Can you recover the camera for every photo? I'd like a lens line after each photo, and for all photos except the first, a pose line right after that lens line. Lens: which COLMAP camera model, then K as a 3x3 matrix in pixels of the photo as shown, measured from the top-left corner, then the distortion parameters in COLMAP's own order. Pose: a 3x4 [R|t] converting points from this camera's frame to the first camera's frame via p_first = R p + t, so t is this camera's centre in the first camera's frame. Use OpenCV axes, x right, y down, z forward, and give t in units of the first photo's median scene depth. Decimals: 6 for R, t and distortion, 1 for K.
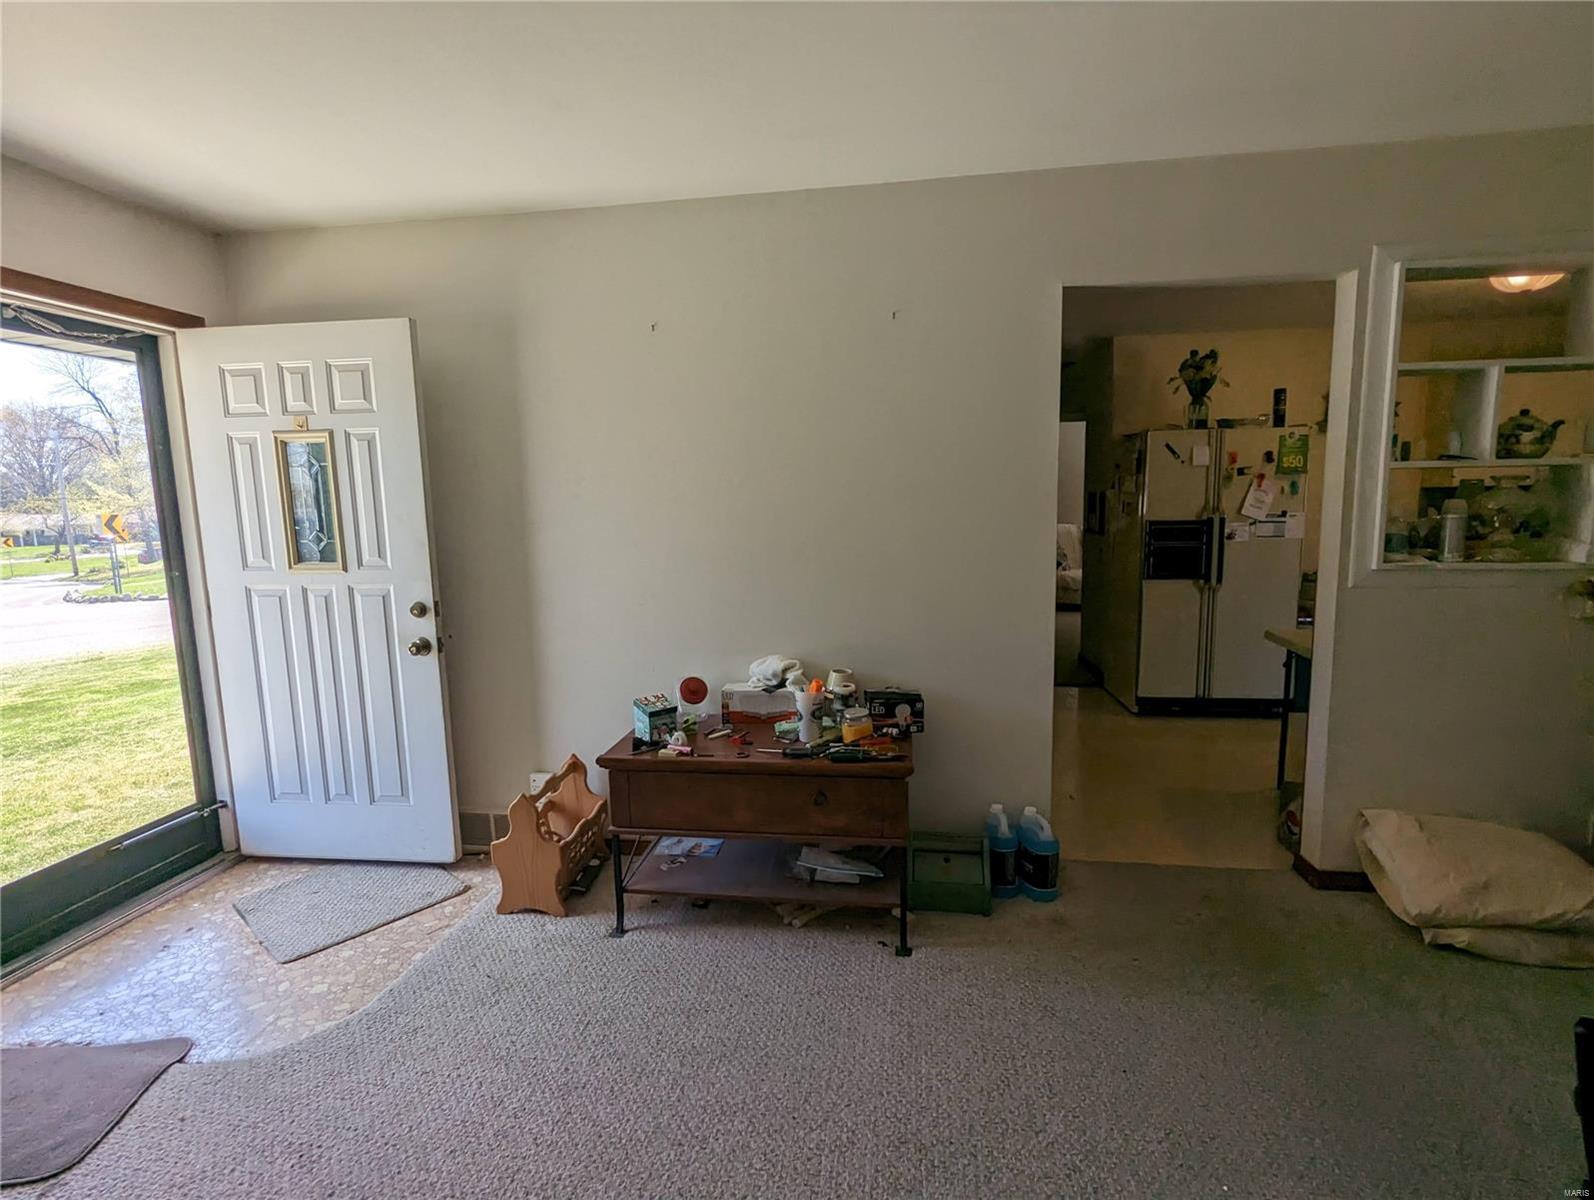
lens RADIAL K [[757.8, 0, 798.1], [0, 757.8, 601.6], [0, 0, 1]] dist [-0.000509, -0.000071]
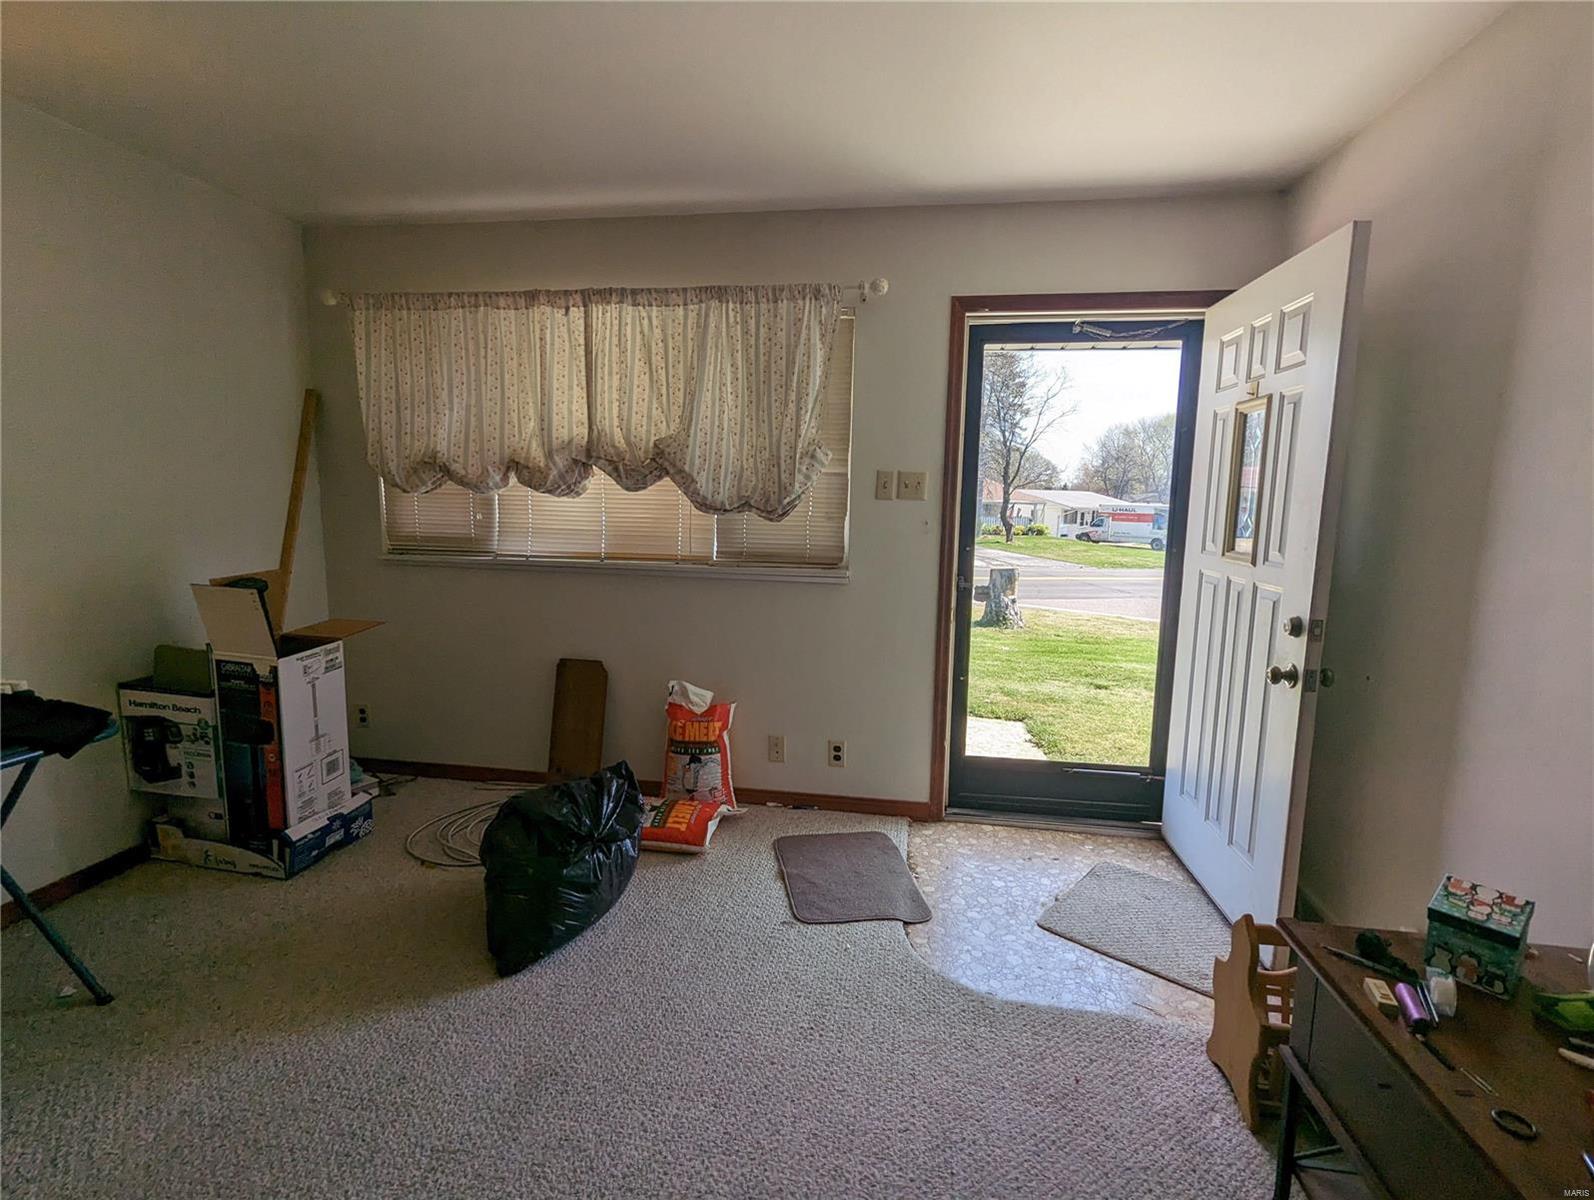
lens RADIAL K [[757.8, 0, 792.6], [0, 757.8, 598.3], [0, 0, 1]] dist [-0.000509, -0.000071]
pose [[-0.014577, 0.154189, -0.987934, 0.241911], [-0.147146, 0.976951, 0.154646, -0.059931], [0.989007, 0.147624, 0.008447, 0.511354]]
